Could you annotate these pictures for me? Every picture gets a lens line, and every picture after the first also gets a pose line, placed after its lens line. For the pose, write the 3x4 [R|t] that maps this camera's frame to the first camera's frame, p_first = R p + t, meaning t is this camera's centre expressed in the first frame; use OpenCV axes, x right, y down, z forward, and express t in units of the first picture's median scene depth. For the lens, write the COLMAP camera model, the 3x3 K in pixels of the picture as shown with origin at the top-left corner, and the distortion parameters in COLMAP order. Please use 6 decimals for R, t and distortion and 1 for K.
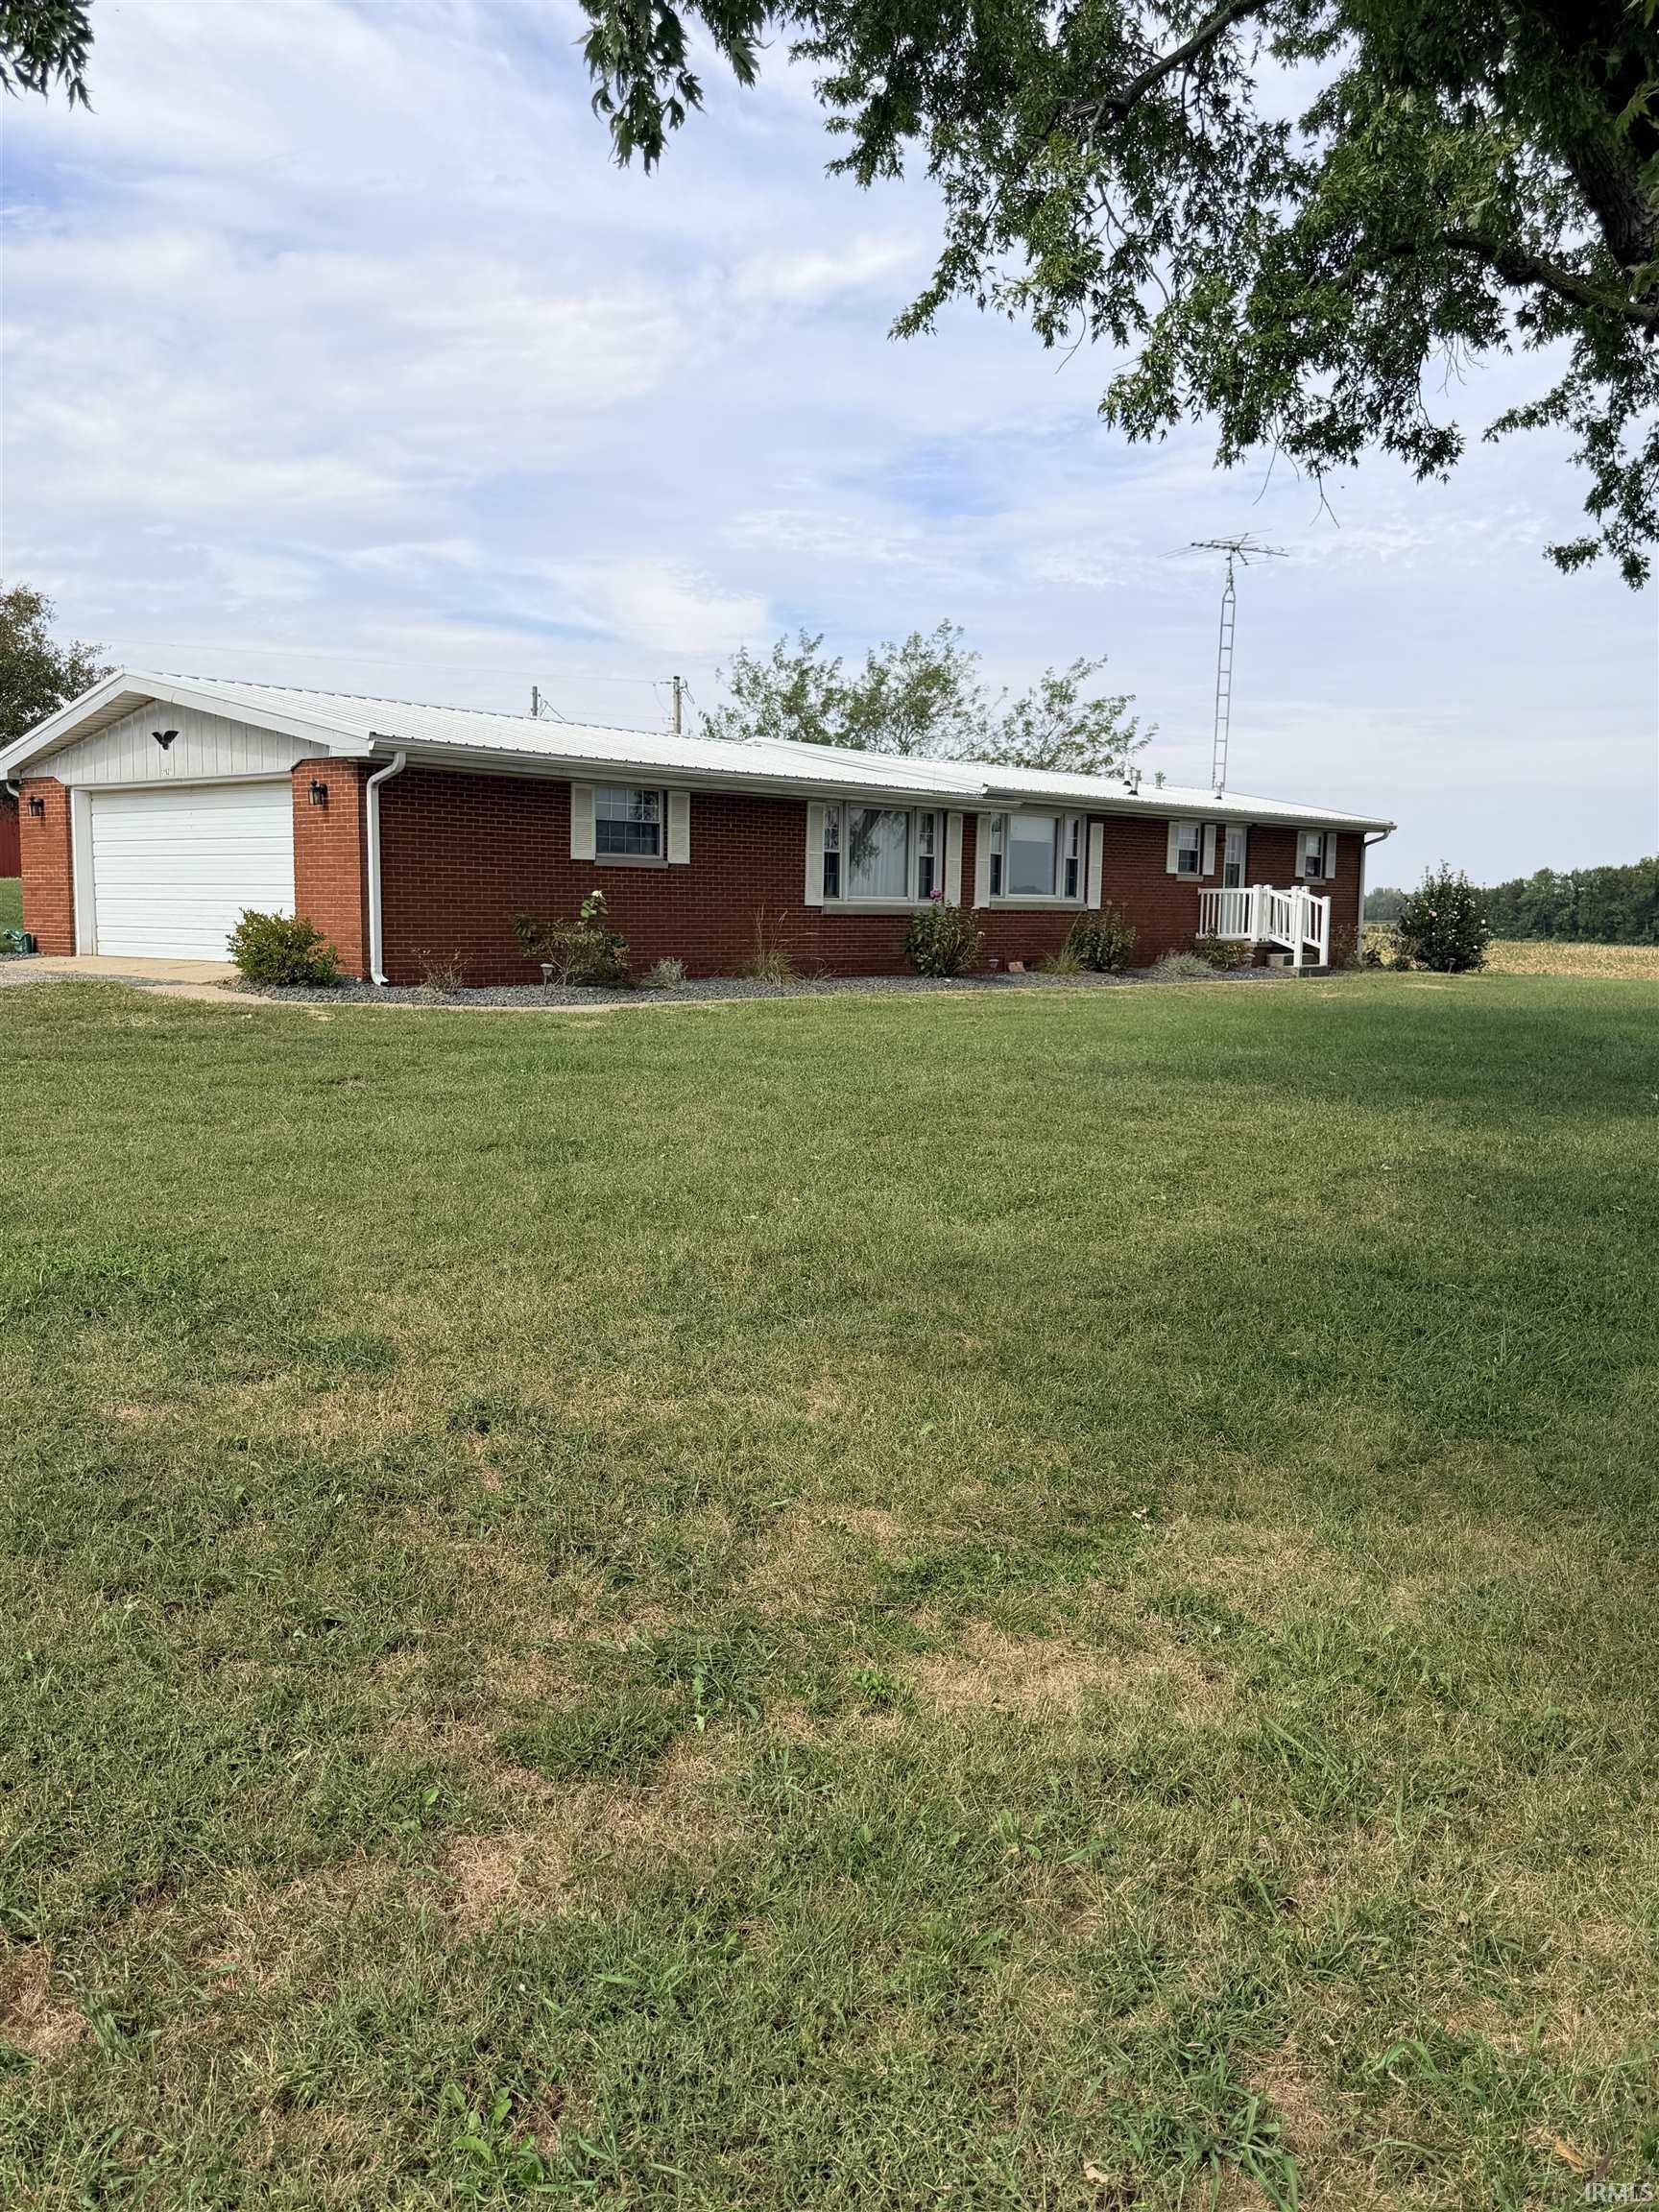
lens RADIAL K [[1811.8, 0, 829.4], [0, 1811.8, 1116.1], [0, 0, 1]] dist [0.007673, 0.002119]
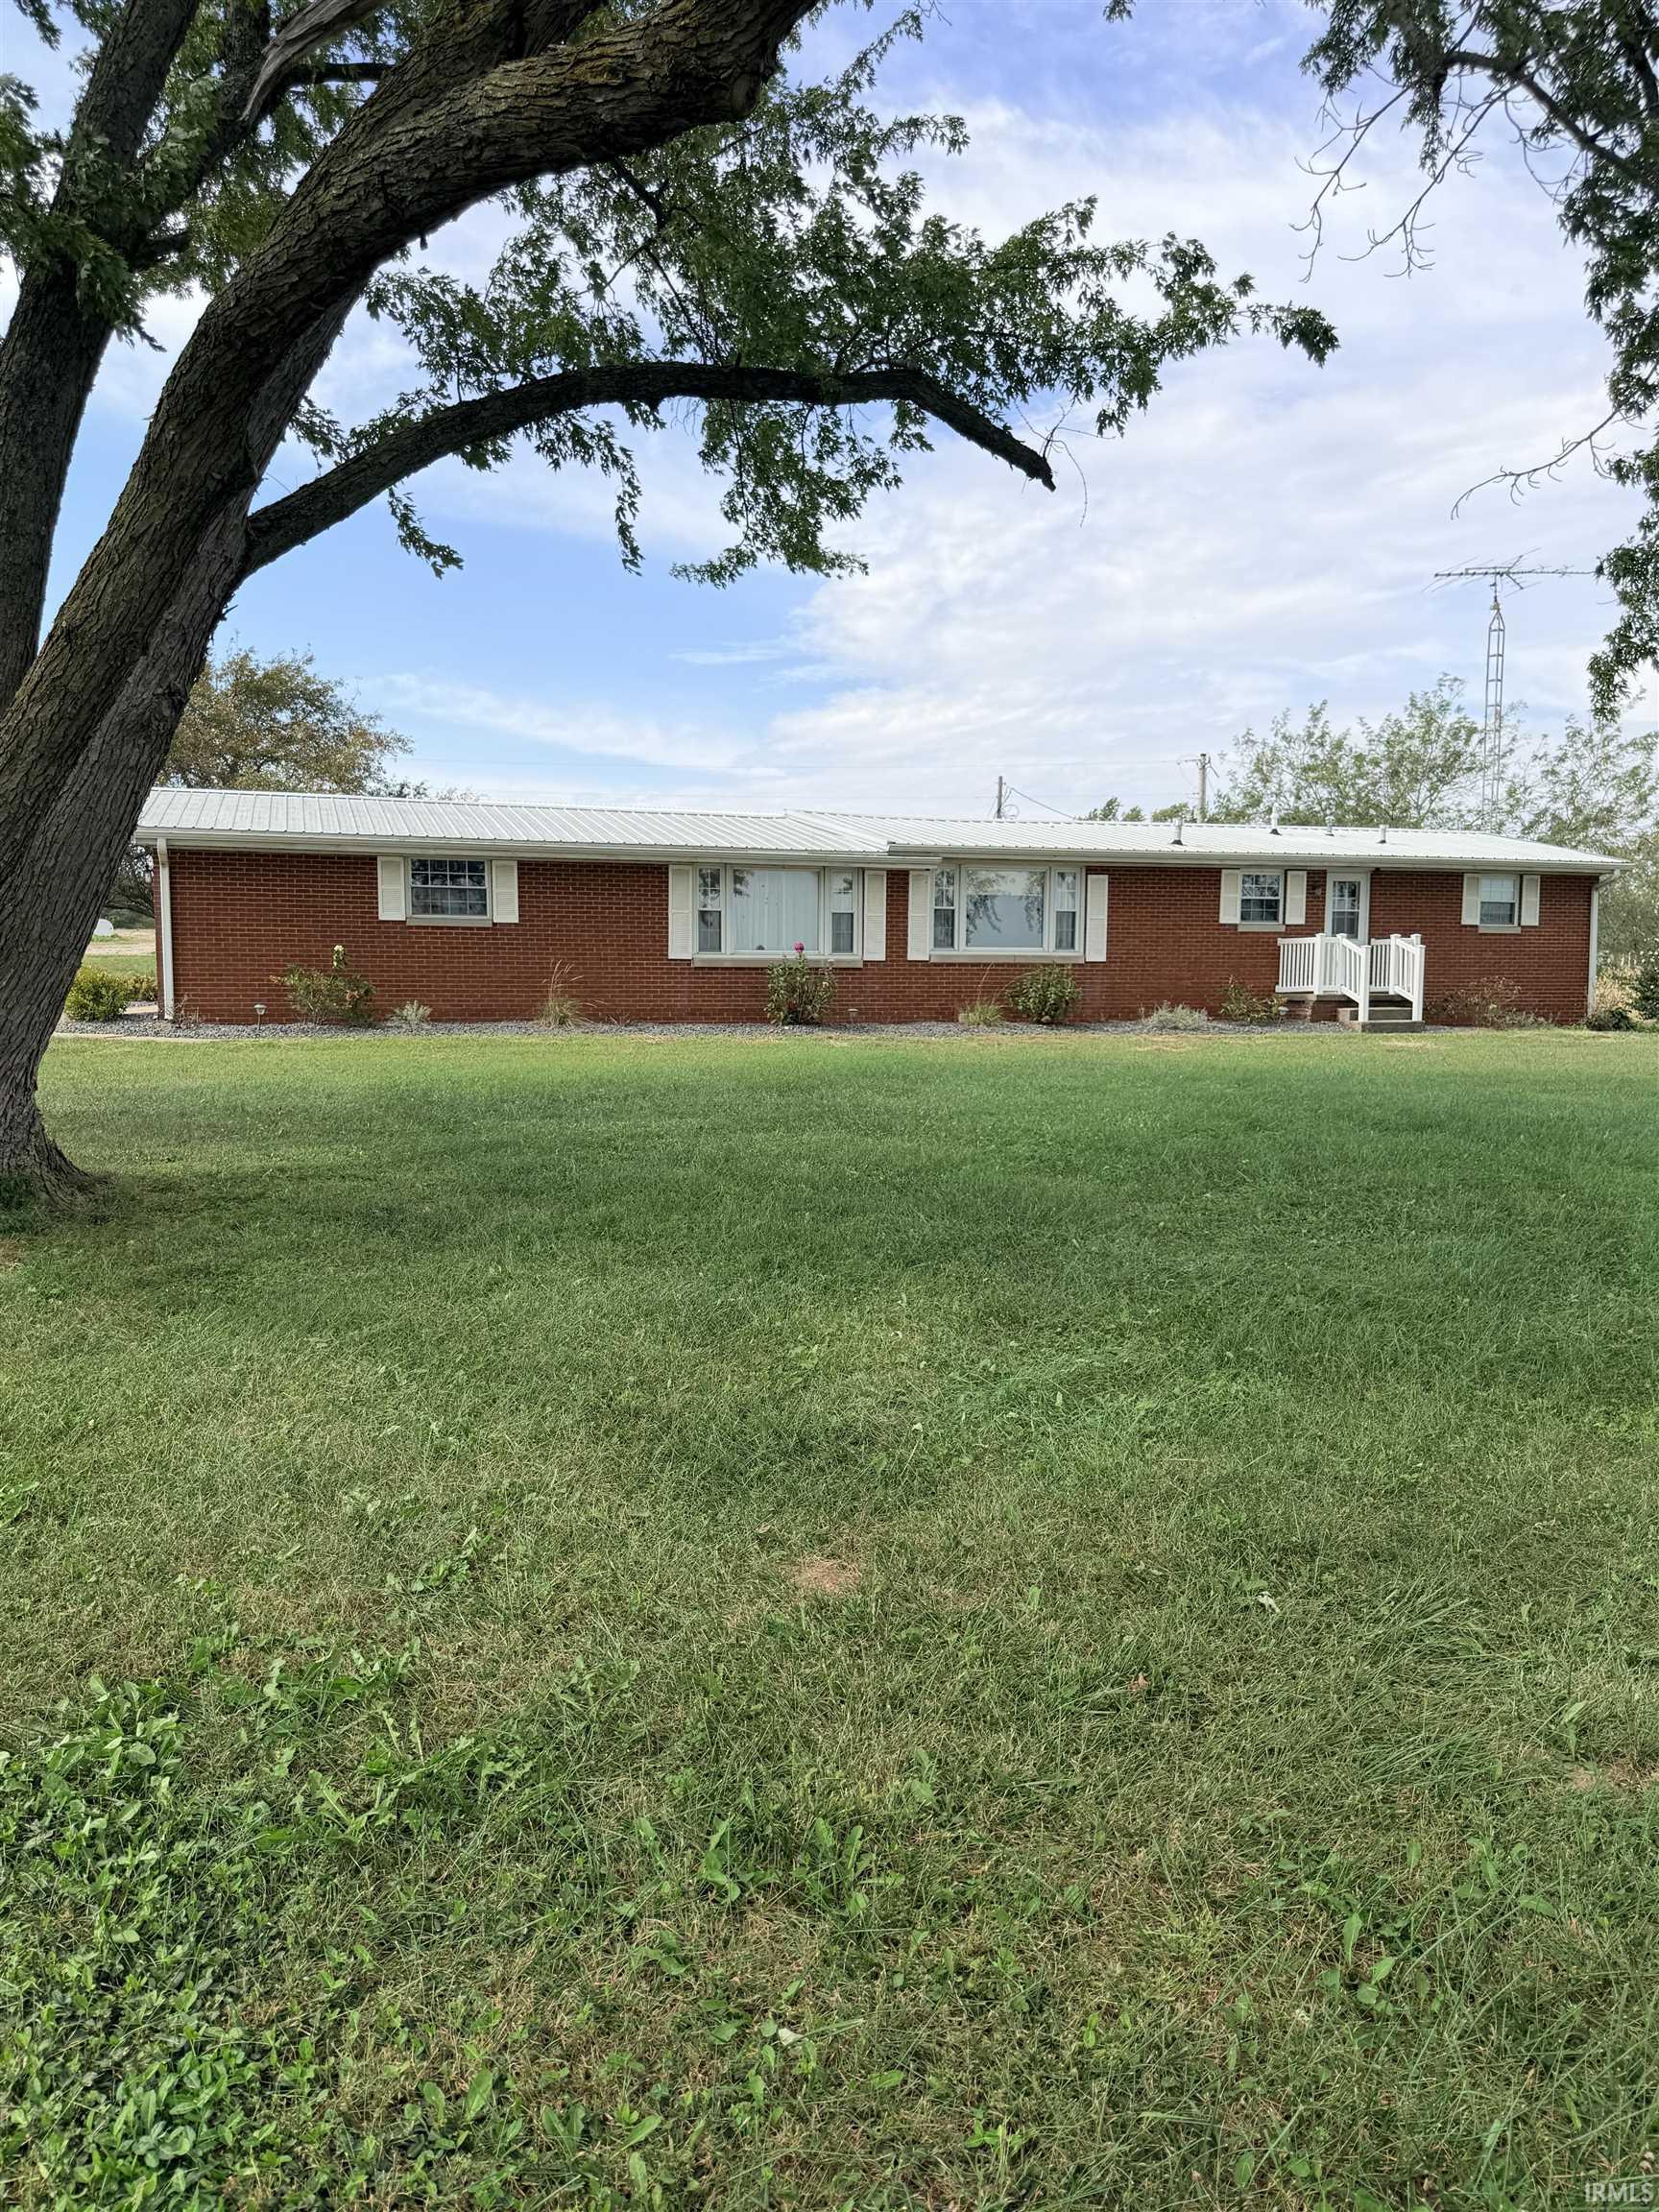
lens RADIAL K [[1598.4, 0, 830.1], [0, 1598.4, 1097.4], [0, 0, 1]] dist [0.035537, 0.000286]
pose [[0.863323, 0.030748, -0.503714, 0.465805], [-0.051052, 0.998343, -0.026557, -0.008940], [0.502063, 0.048643, 0.863462, 0.173991]]
